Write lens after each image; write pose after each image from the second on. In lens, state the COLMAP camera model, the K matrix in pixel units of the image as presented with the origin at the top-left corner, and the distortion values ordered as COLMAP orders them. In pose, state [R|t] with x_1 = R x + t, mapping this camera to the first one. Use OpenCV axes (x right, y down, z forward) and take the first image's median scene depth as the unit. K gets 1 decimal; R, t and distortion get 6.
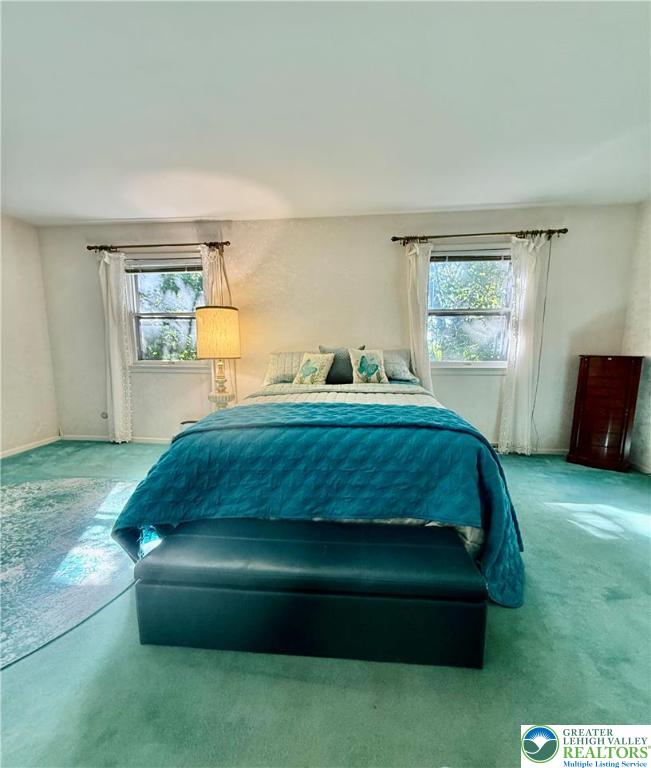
lens RADIAL K [[345.1, 0, 323.3], [0, 345.1, 398.3], [0, 0, 1]] dist [0.001951, 0.000481]
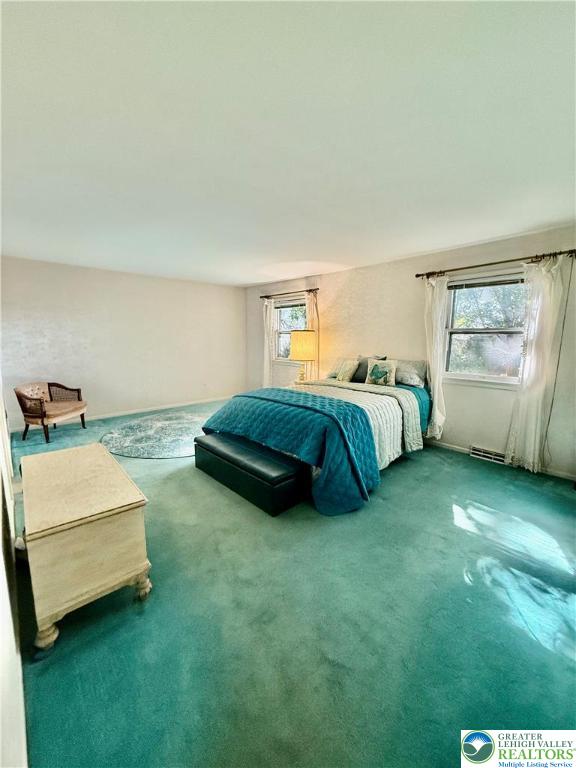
lens RADIAL K [[306.2, 0, 284.7], [0, 306.2, 382.0], [0, 0, 1]] dist [-0.000364, -0.000091]
pose [[0.747747, 0.102881, -0.655965, 0.628928], [-0.107167, 0.993670, 0.033685, -0.052542], [0.655278, 0.045110, 0.754039, -0.170568]]
